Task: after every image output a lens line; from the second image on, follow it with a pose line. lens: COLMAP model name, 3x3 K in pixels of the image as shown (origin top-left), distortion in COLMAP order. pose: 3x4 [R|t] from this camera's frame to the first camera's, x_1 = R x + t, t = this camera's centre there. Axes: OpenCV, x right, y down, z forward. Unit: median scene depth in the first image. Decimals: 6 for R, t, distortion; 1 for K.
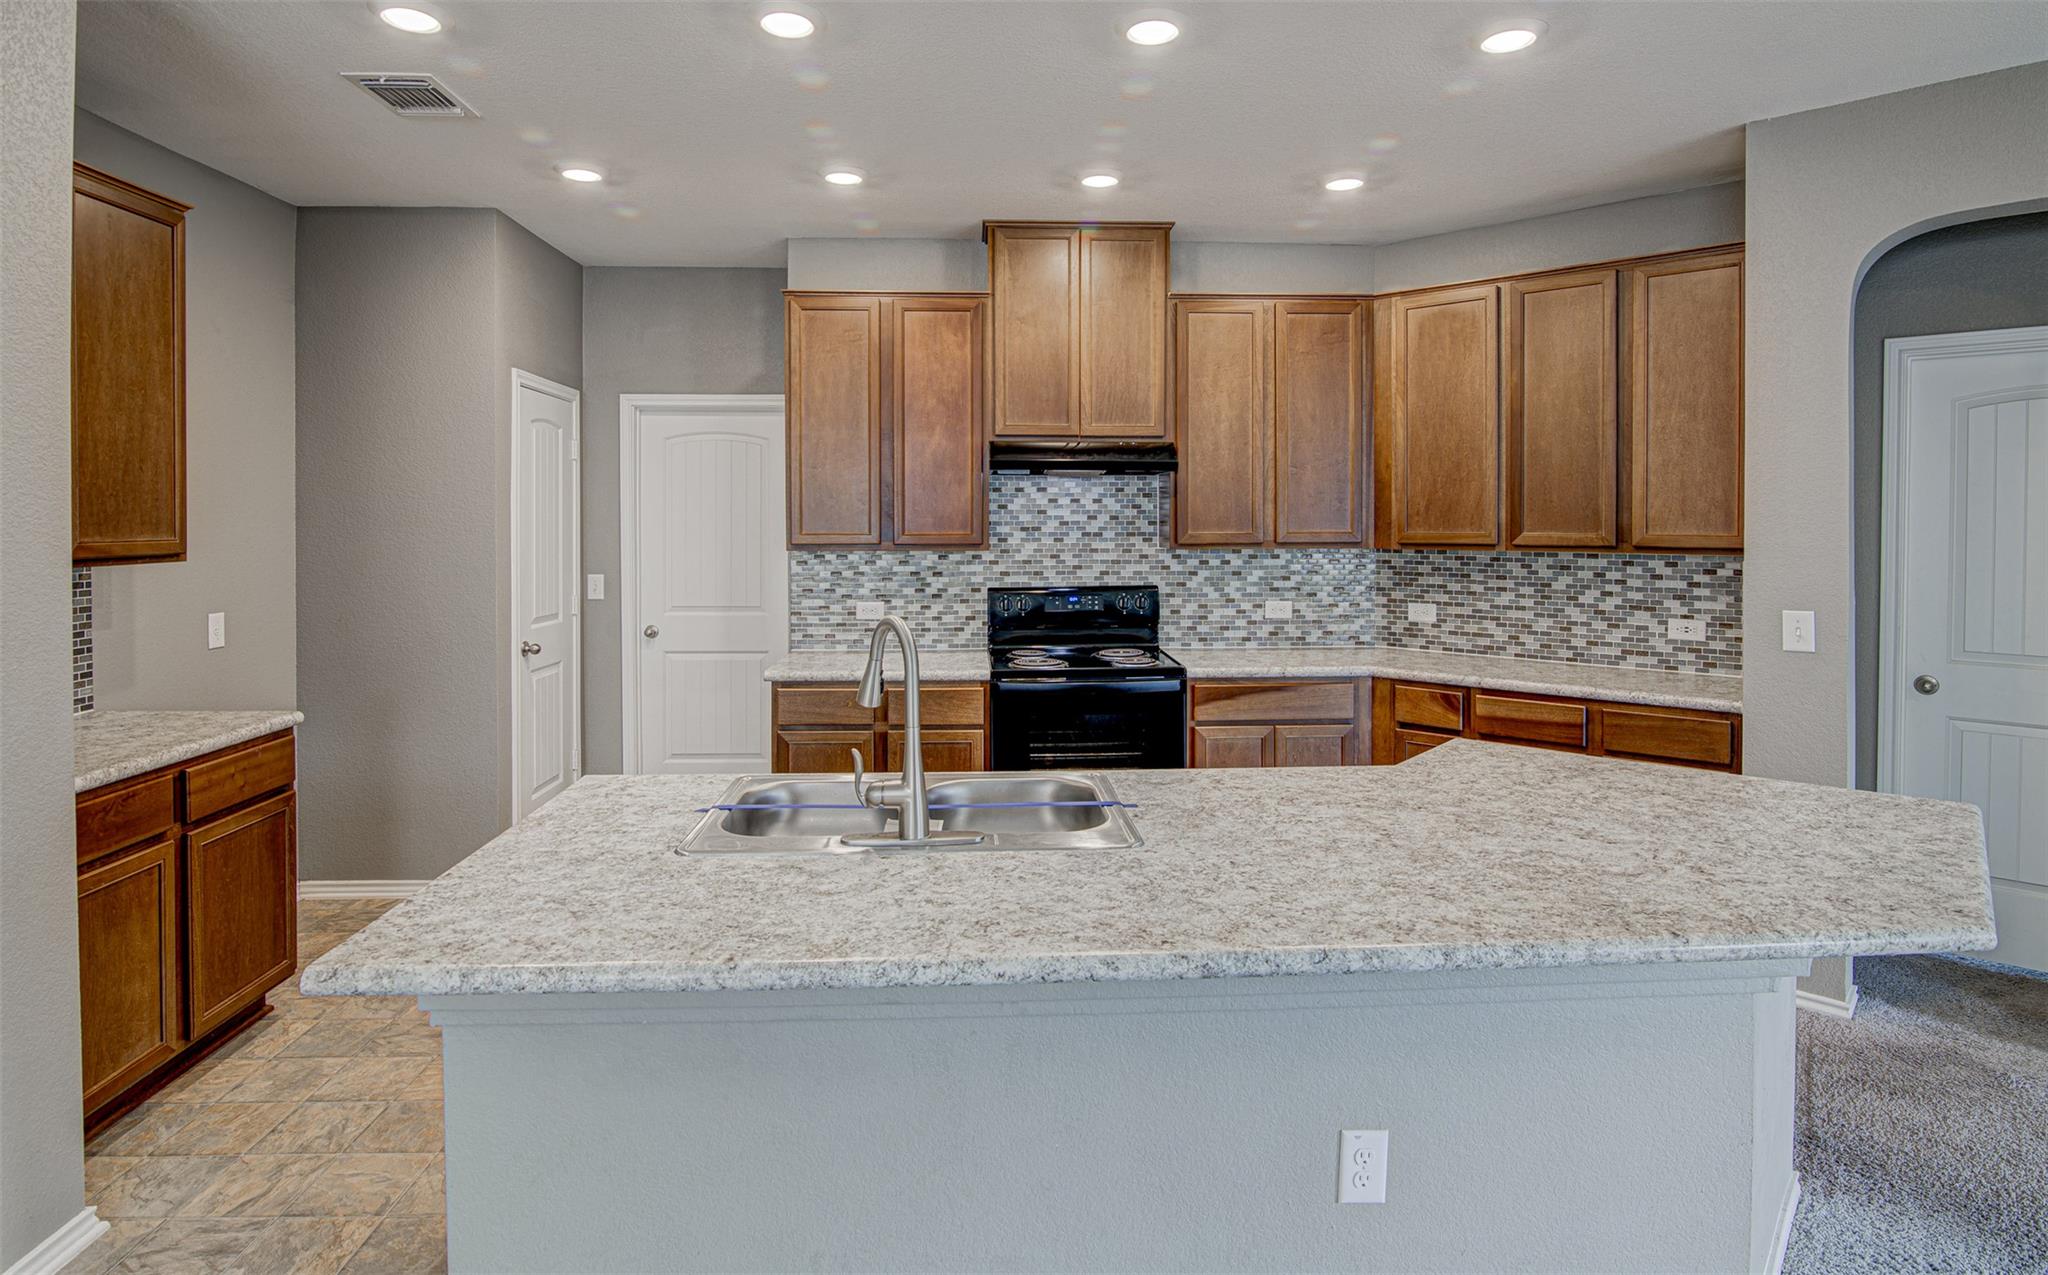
lens RADIAL K [[1051.1, 0, 1017.6], [0, 1051.1, 526.6], [0, 0, 1]] dist [-0.018281, 0.001092]
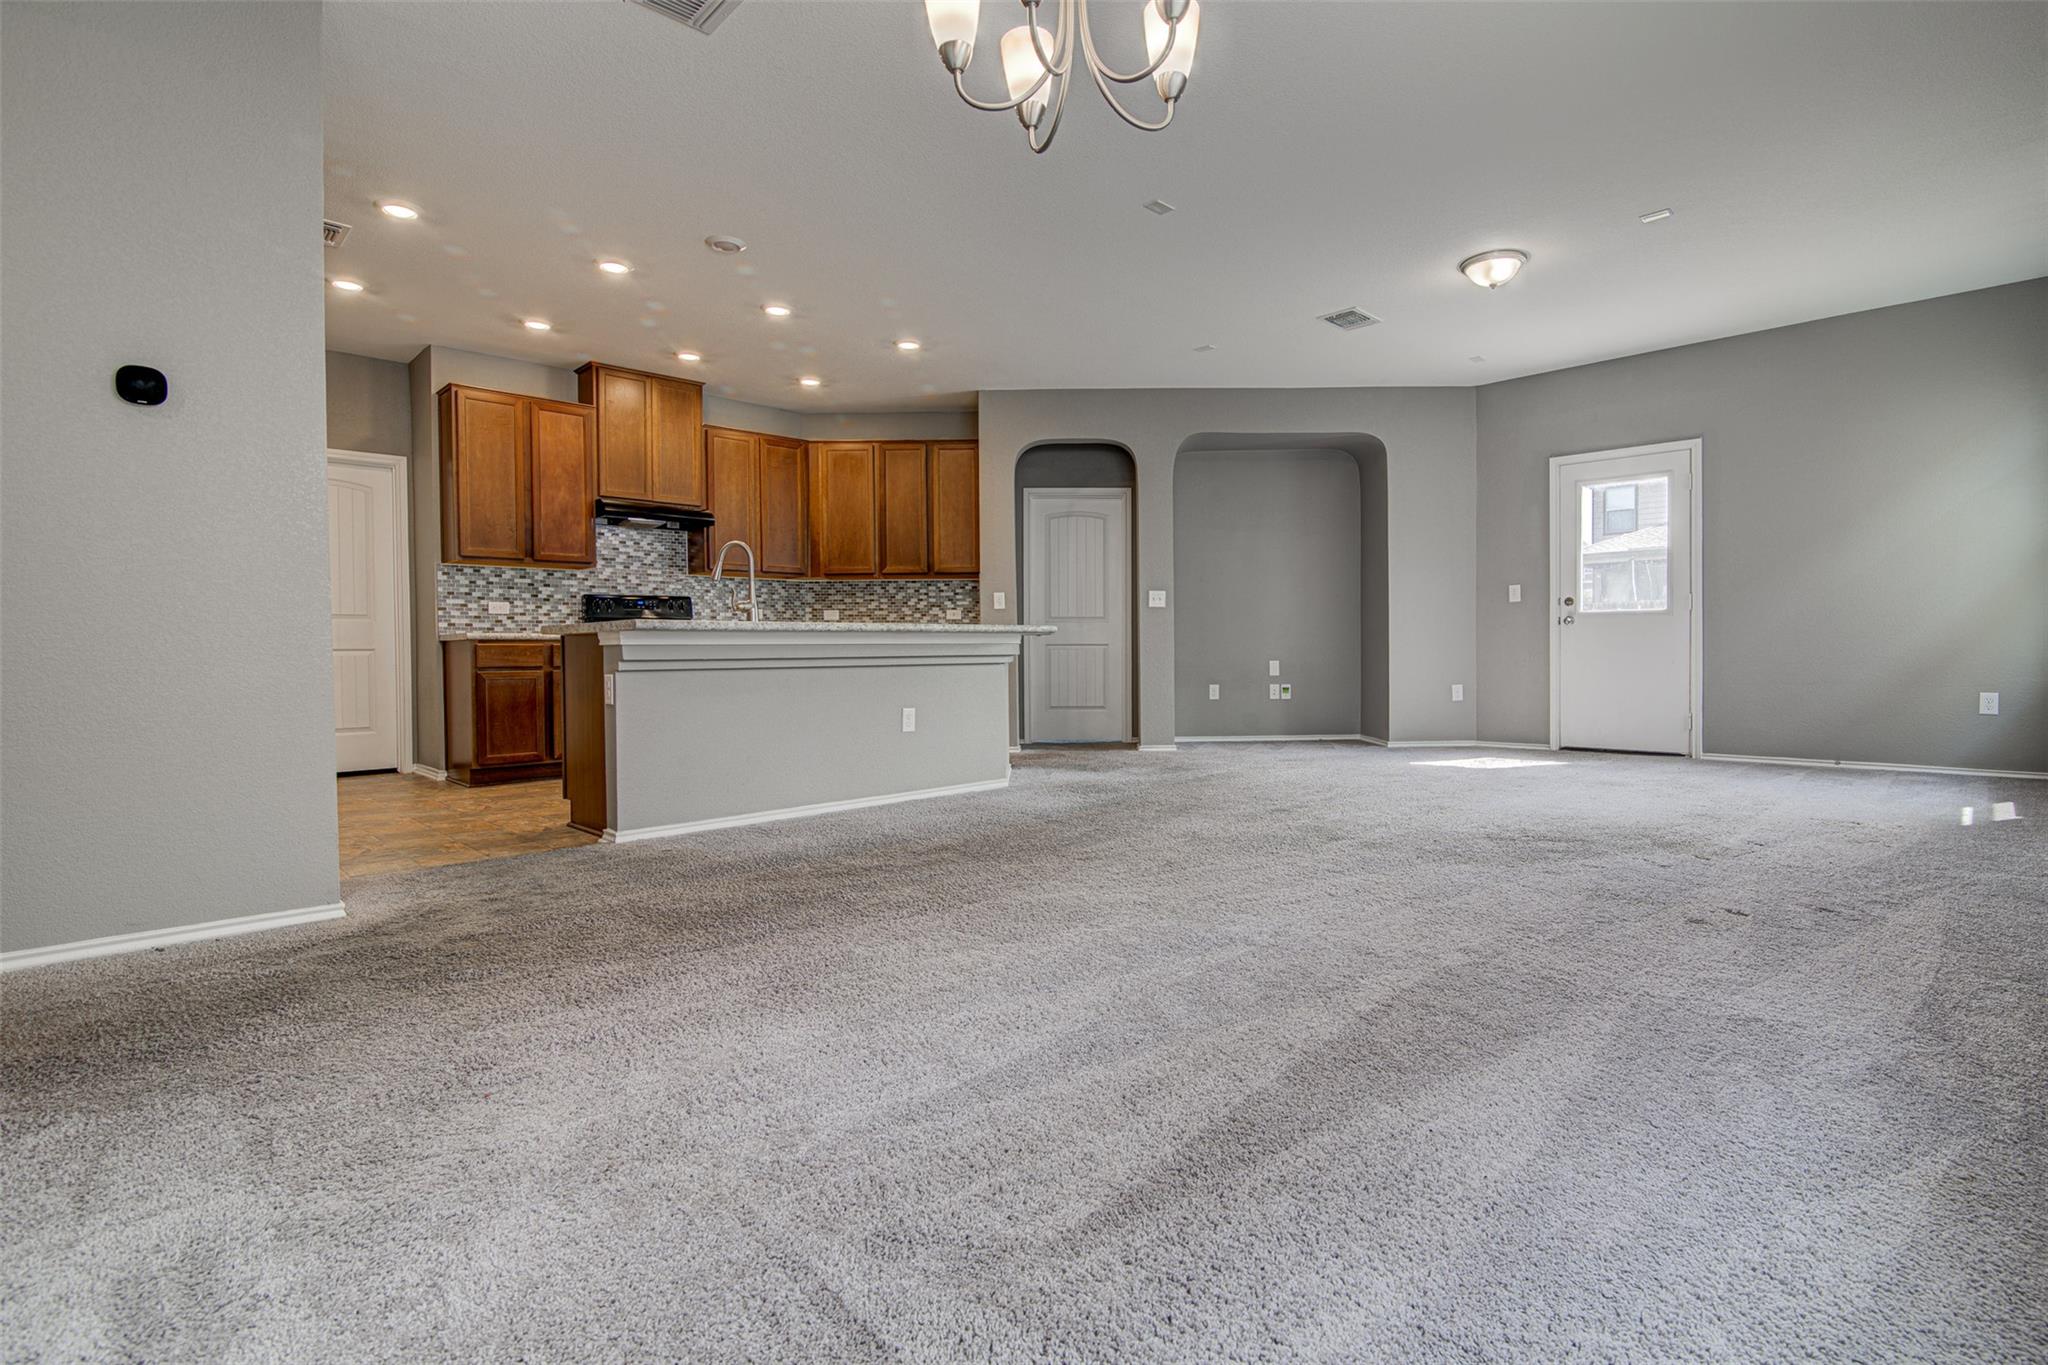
lens RADIAL K [[966.6, 0, 1046.2], [0, 966.6, 666.5], [0, 0, 1]] dist [-0.008758, -0.000186]
pose [[0.739625, -0.018157, 0.672774, -0.516907], [0.014238, 0.999834, 0.011331, 0.168443], [-0.672868, 0.001198, 0.739761, -0.558818]]
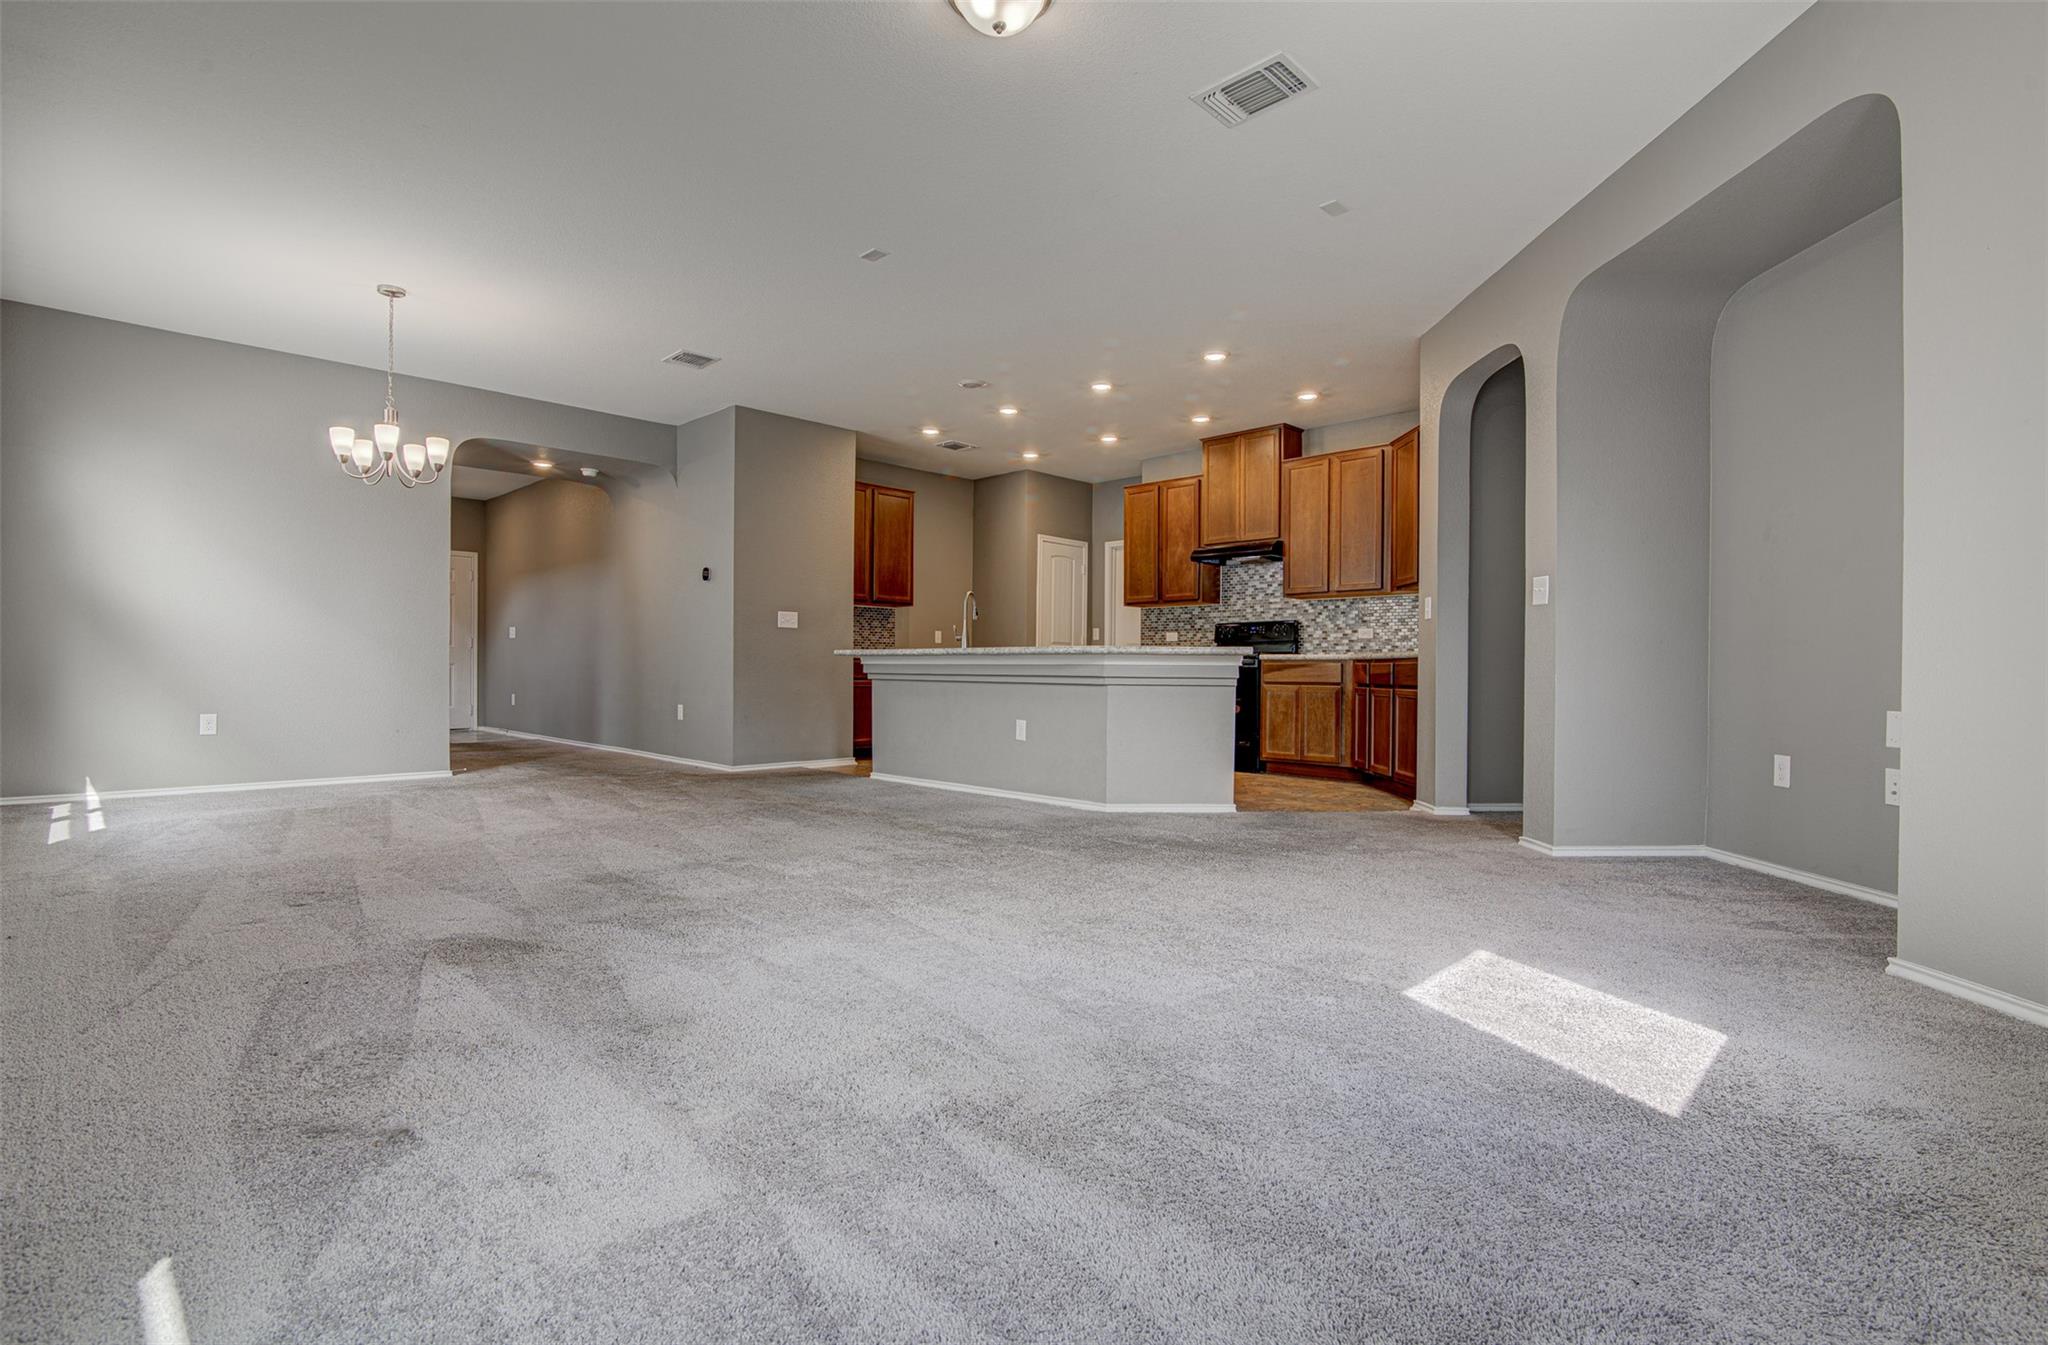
lens RADIAL K [[961.2, 0, 1038.7], [0, 961.2, 674.2], [0, 0, 1]] dist [-0.001122, 0.000590]
pose [[0.684234, 0.009882, -0.729195, 1.109249], [-0.013323, 0.999911, 0.001050, 0.163721], [0.729141, 0.008996, 0.684305, -0.491242]]
